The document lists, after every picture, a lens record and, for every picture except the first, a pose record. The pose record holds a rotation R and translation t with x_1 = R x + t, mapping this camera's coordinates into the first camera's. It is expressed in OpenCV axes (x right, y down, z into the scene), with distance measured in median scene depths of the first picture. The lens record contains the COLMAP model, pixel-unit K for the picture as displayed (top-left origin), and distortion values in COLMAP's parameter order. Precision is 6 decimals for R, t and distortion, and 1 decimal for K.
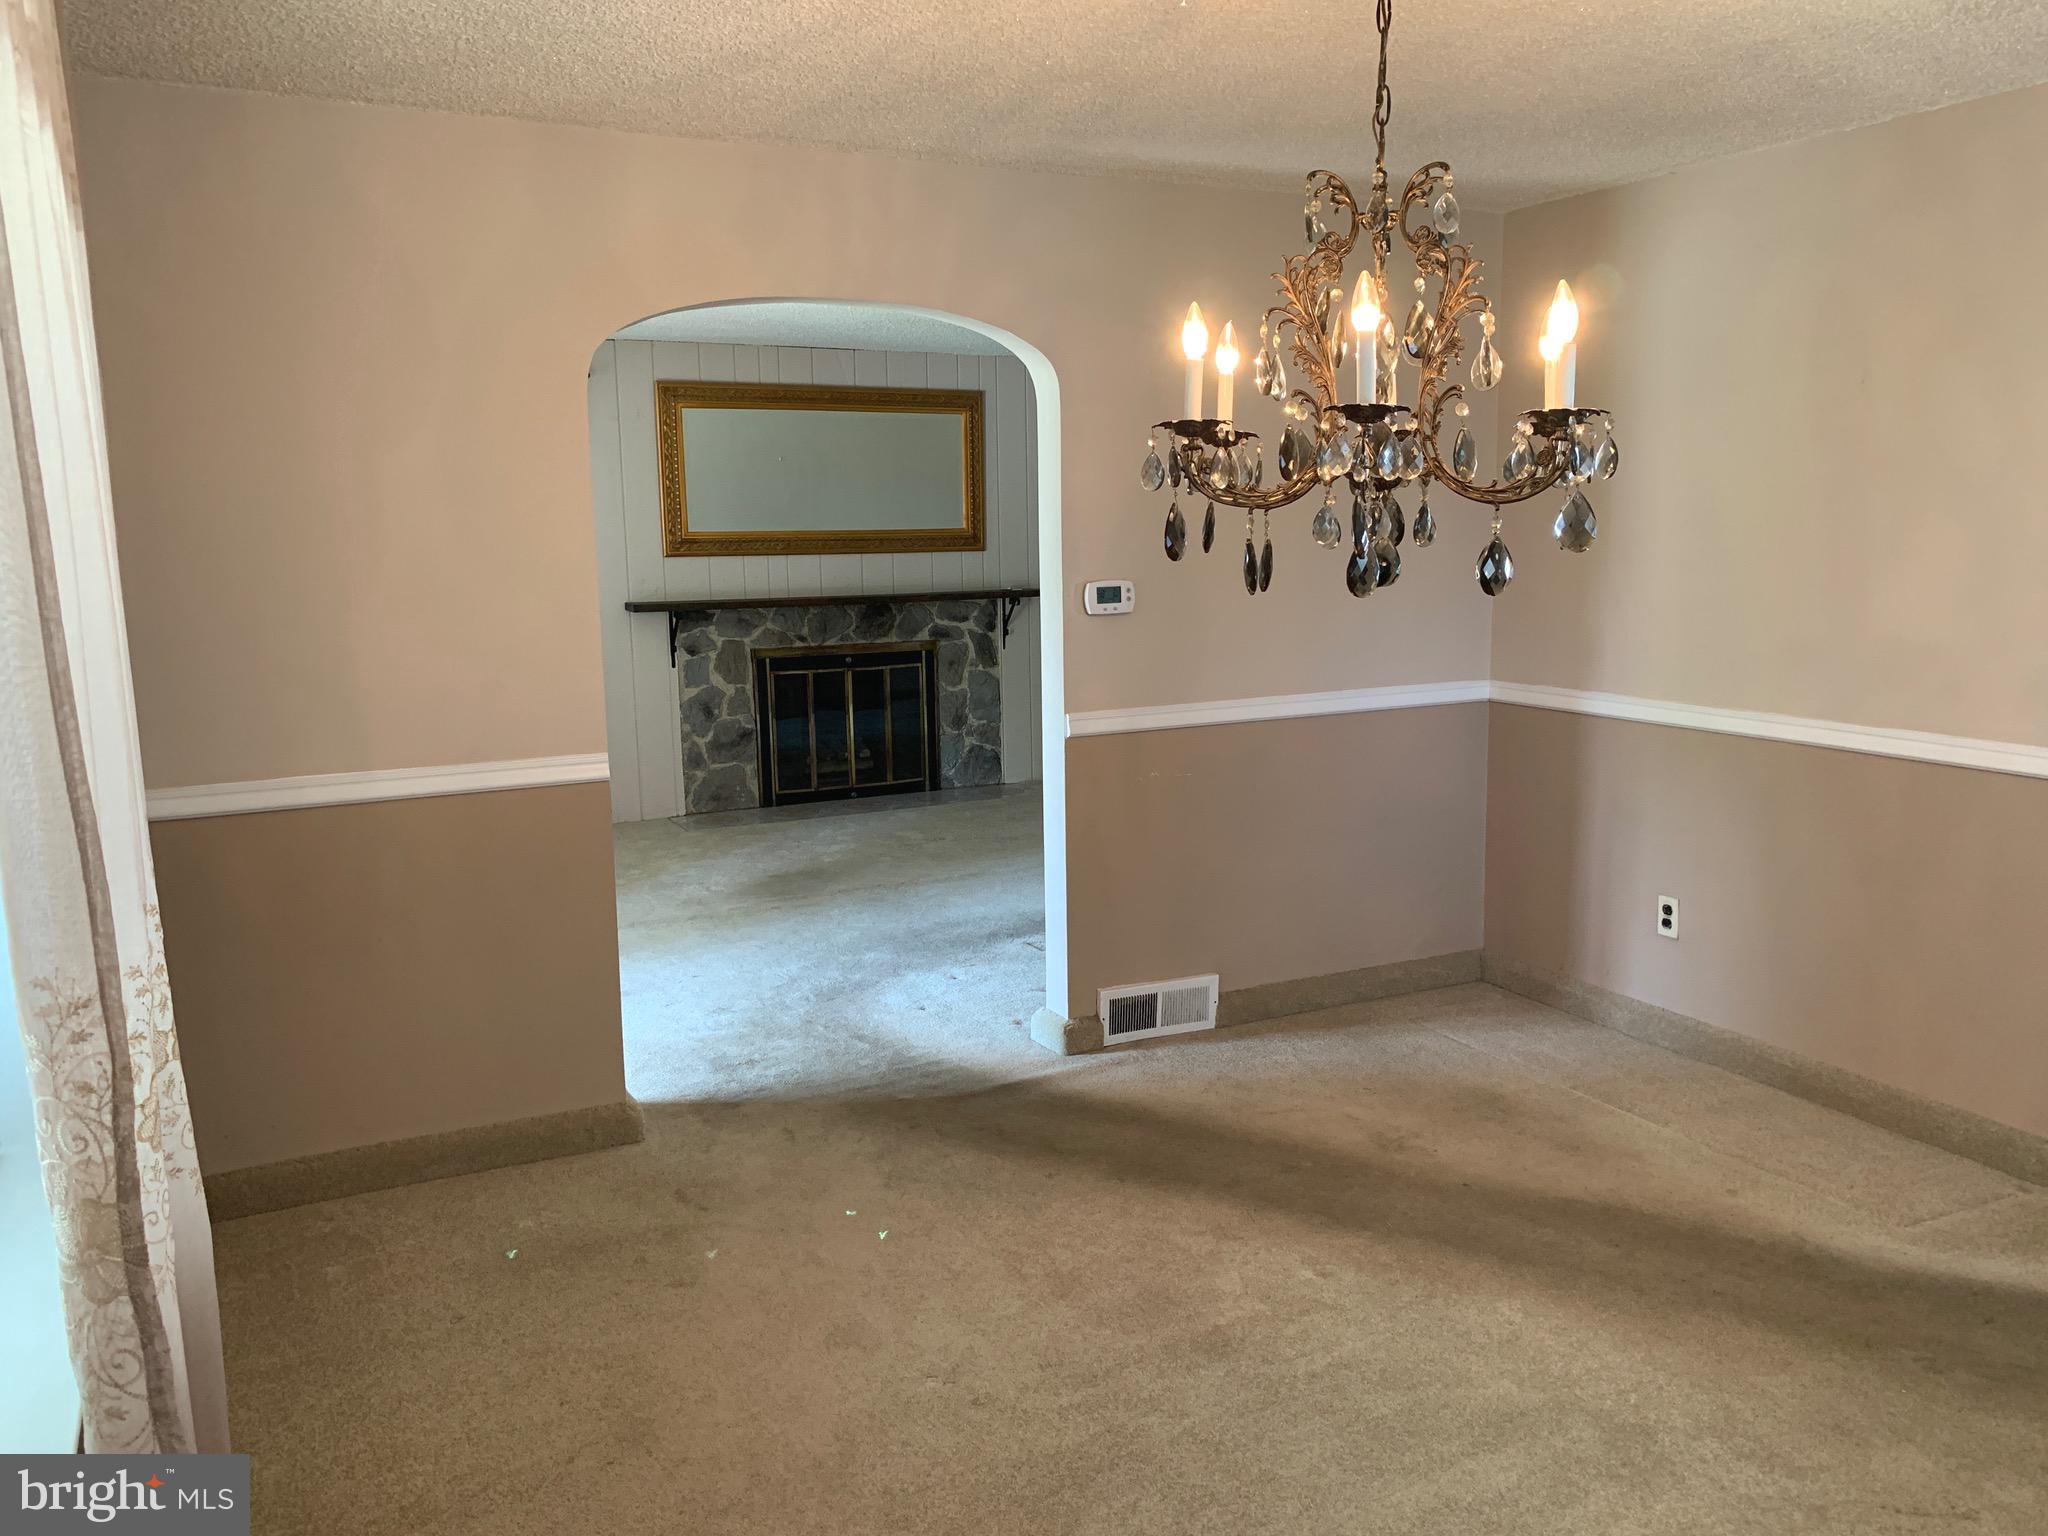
lens RADIAL K [[1547.9, 0, 1057.3], [0, 1547.9, 768.9], [0, 0, 1]] dist [0.039514, -0.089103]
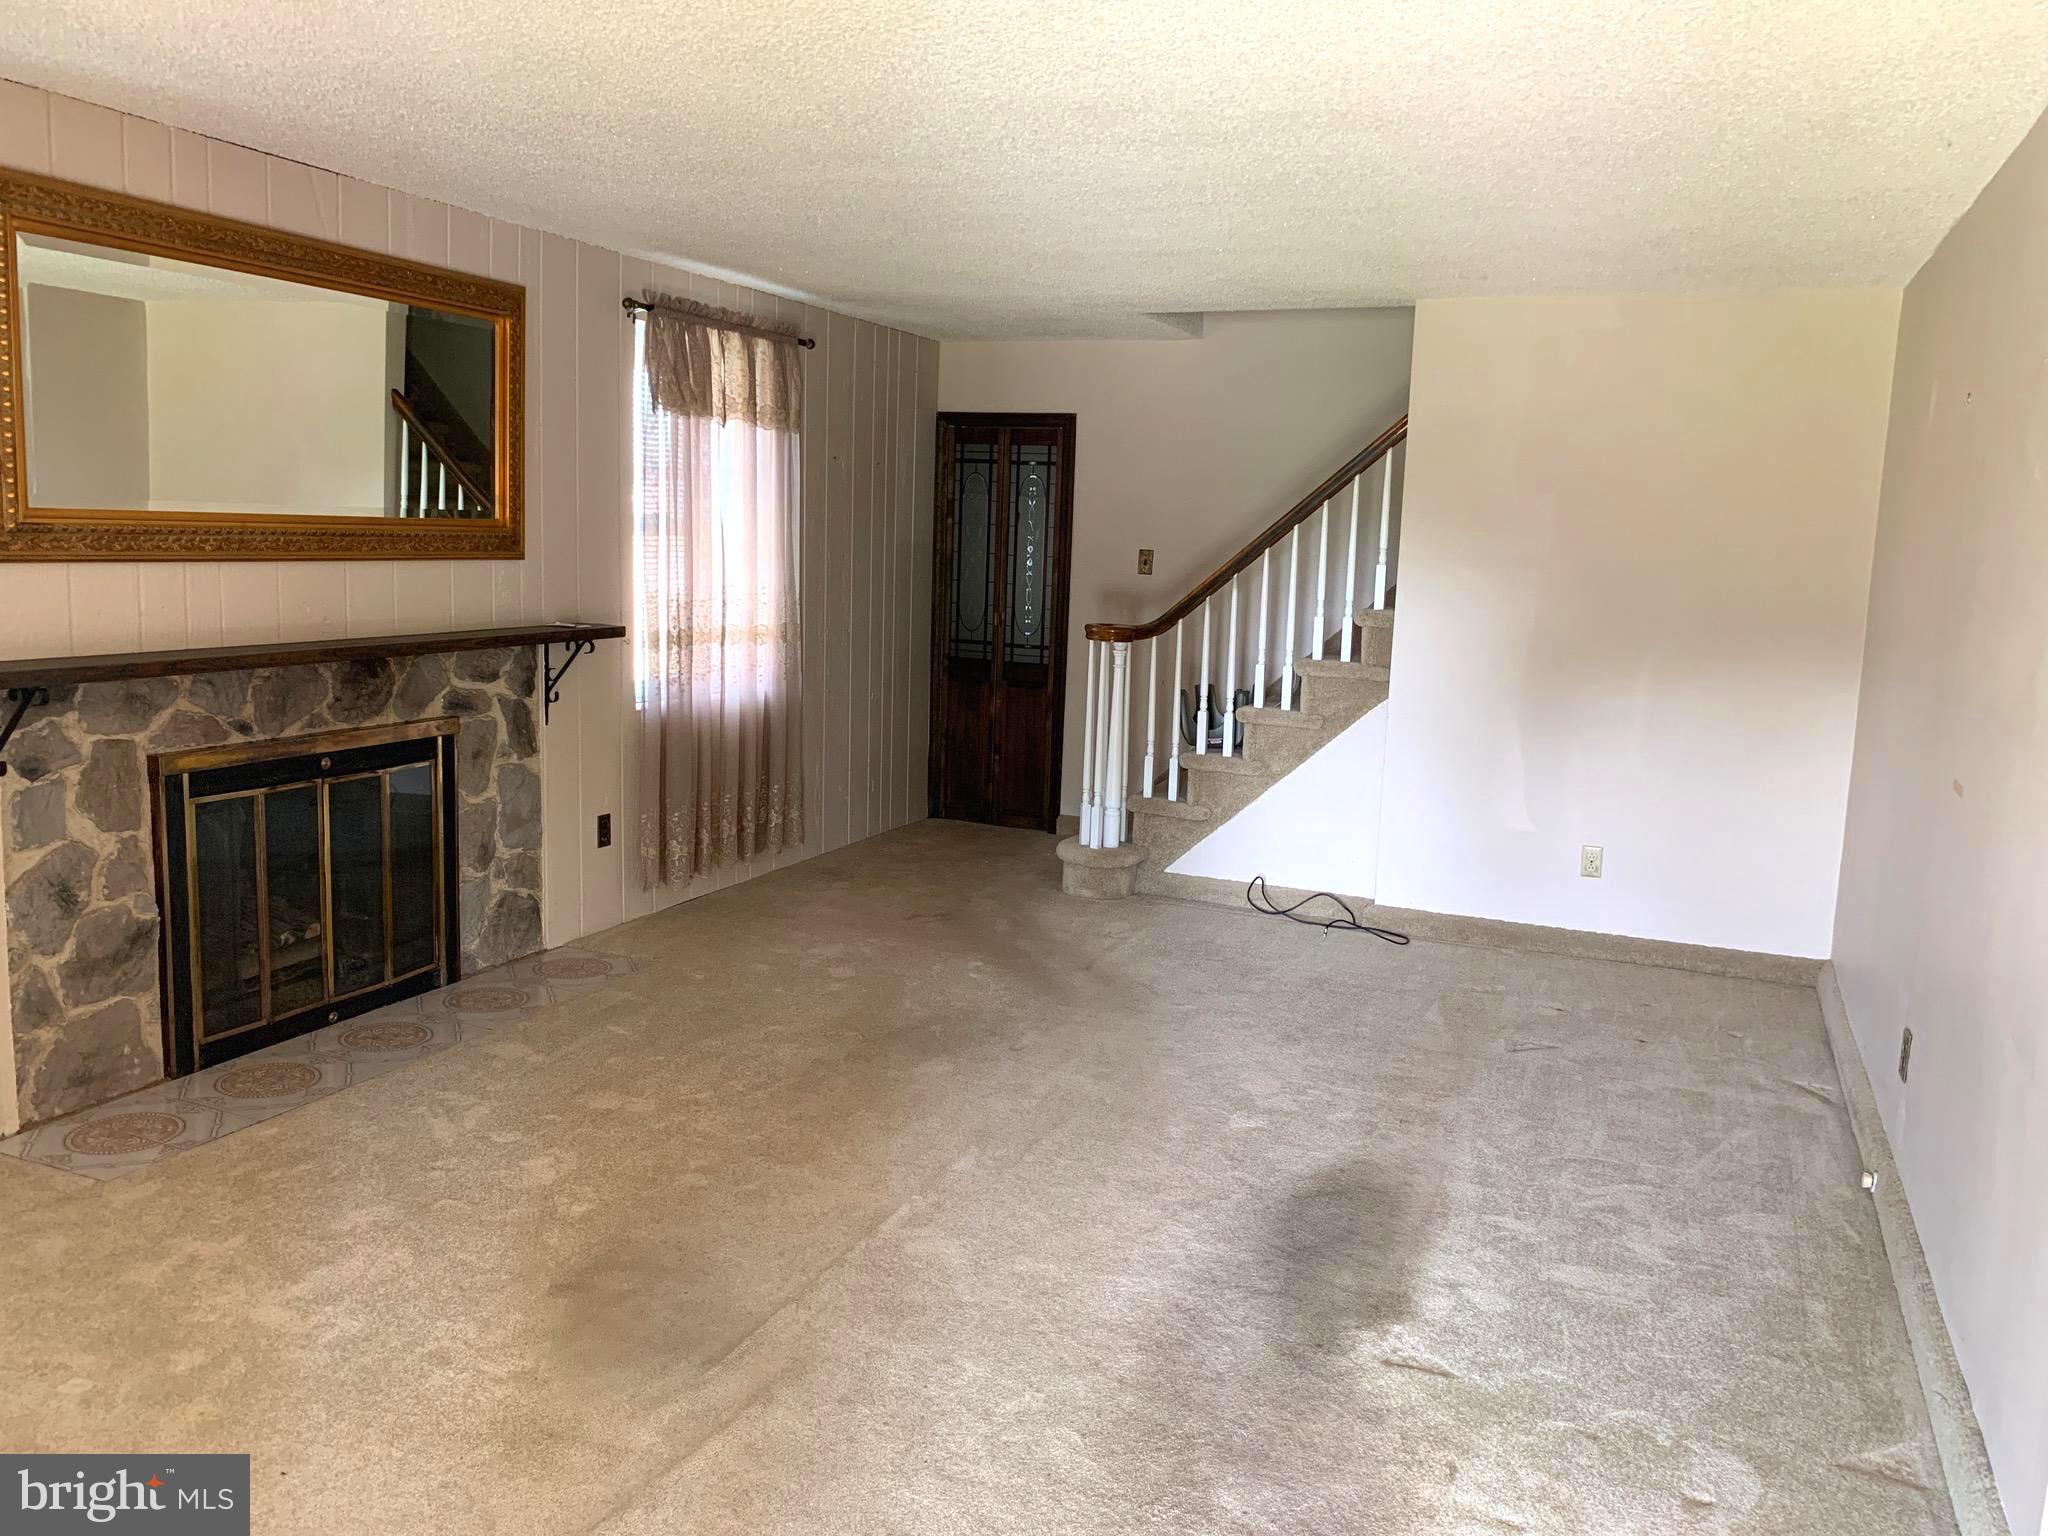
lens RADIAL K [[1580.5, 0, 1017.7], [0, 1580.5, 737.5], [0, 0, 1]] dist [0.044290, -0.060987]
pose [[0.777564, -0.043731, 0.627282, -0.291874], [0.054370, 0.998518, 0.002217, -0.068223], [-0.626449, 0.032381, 0.778789, 0.440793]]
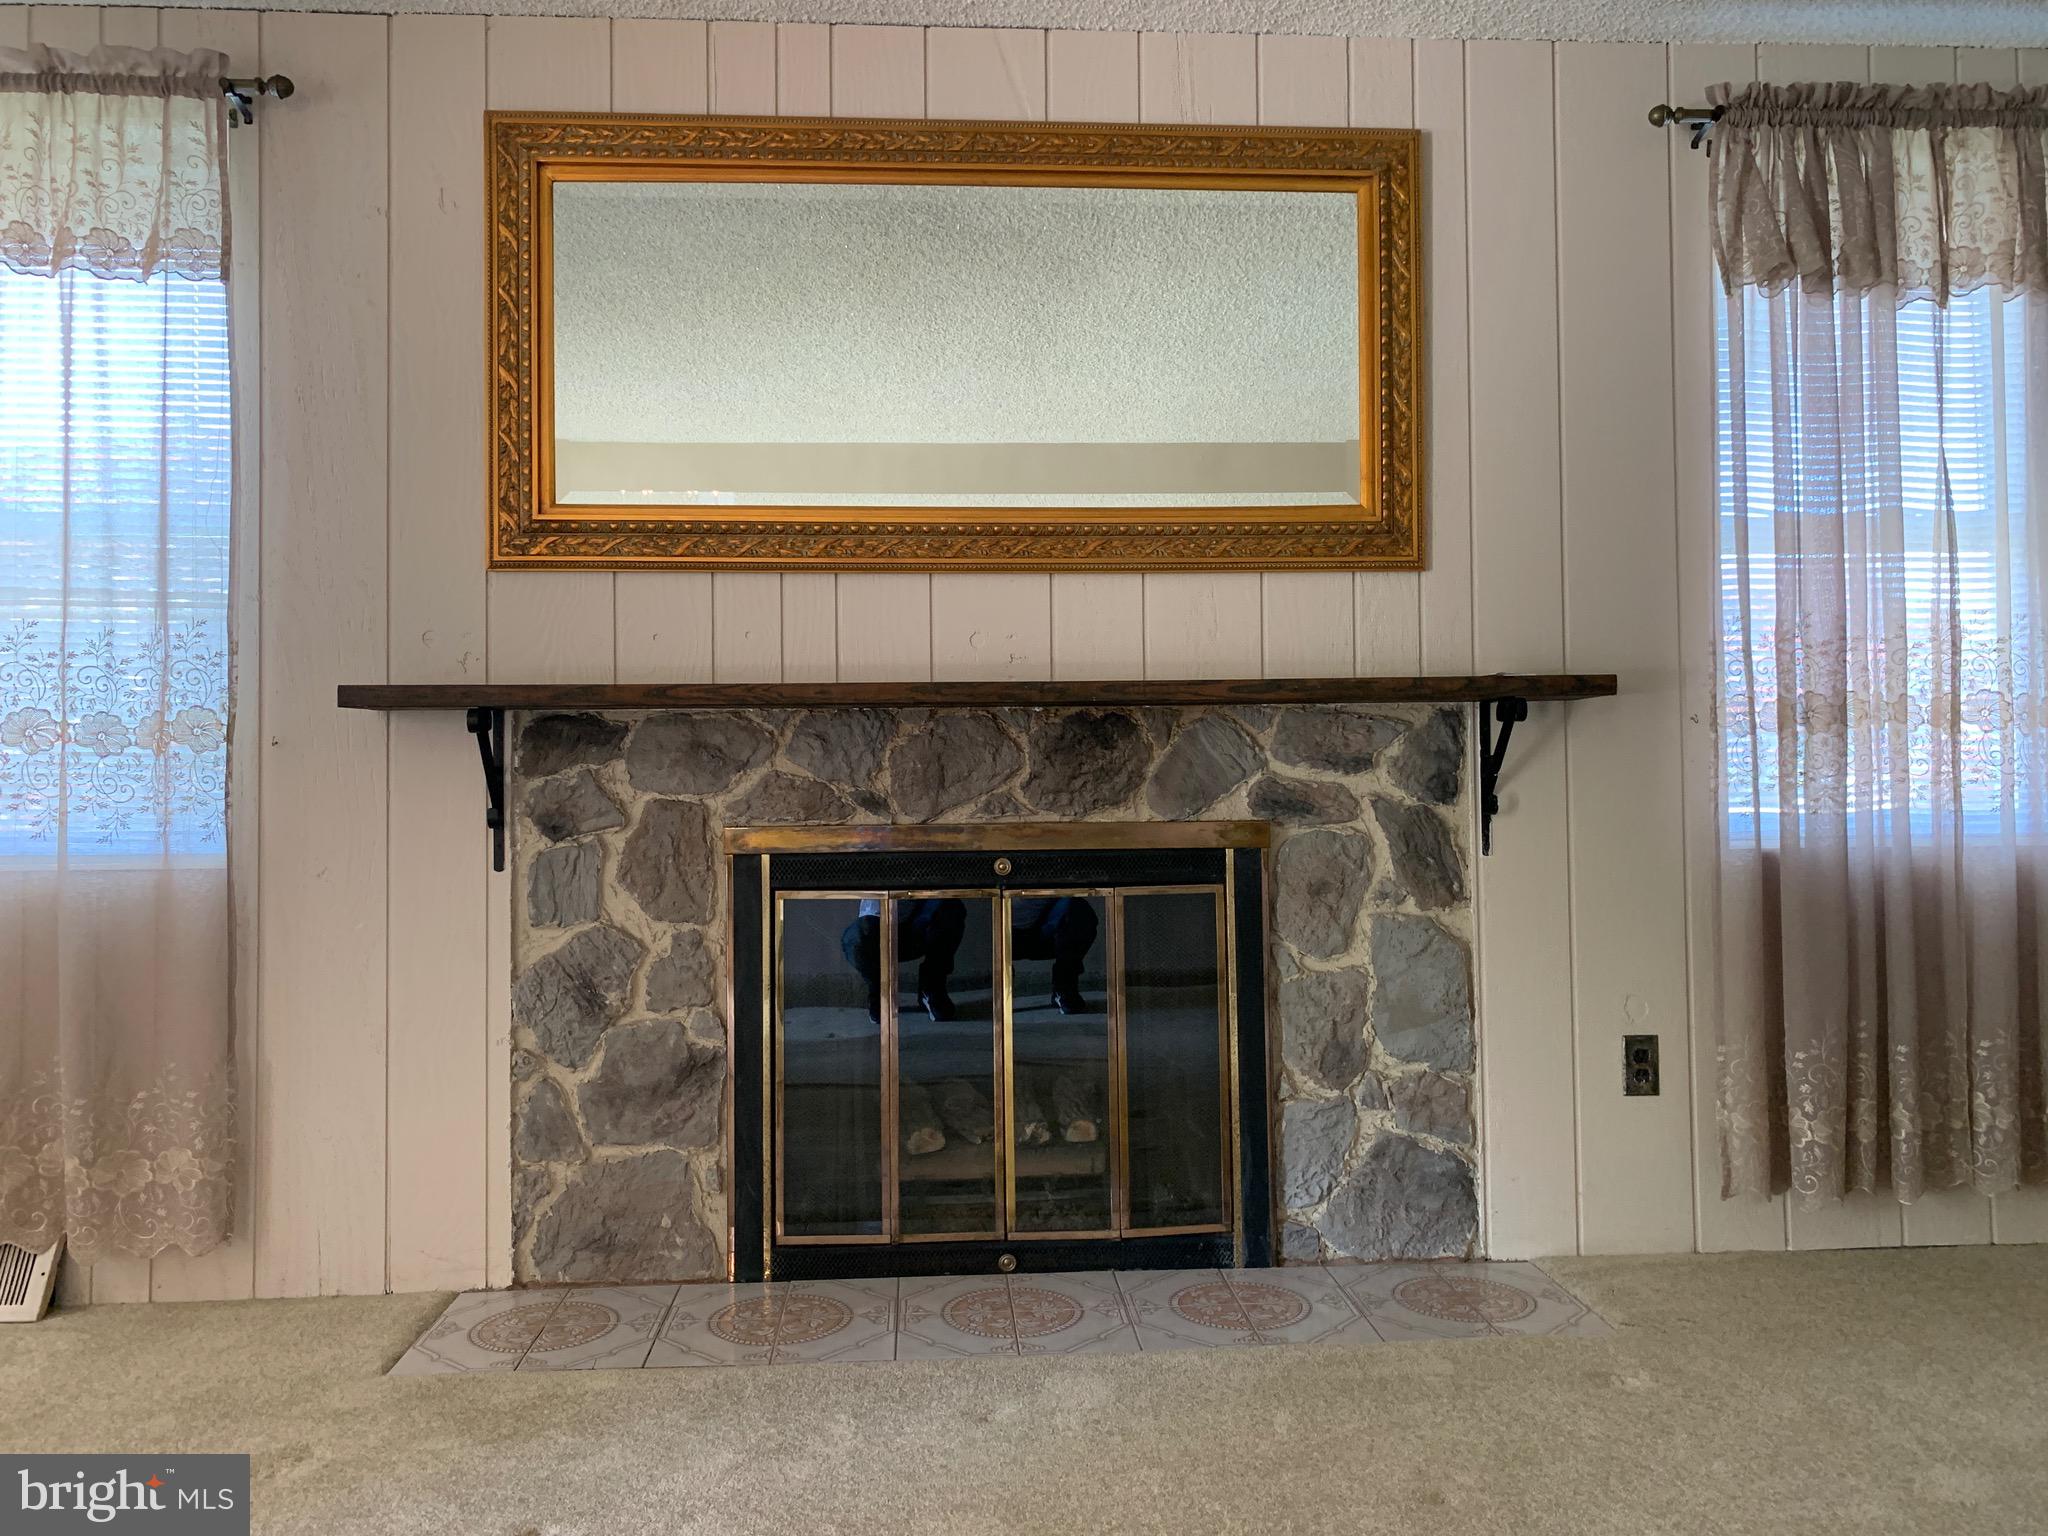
lens RADIAL K [[1580.5, 0, 1017.7], [0, 1580.5, 737.5], [0, 0, 1]] dist [0.044290, -0.060987]
pose [[0.912082, -0.010022, -0.409886, 0.016200], [-0.065606, 0.983253, -0.170030, -0.038896], [0.404725, 0.181972, 0.896149, 0.679843]]
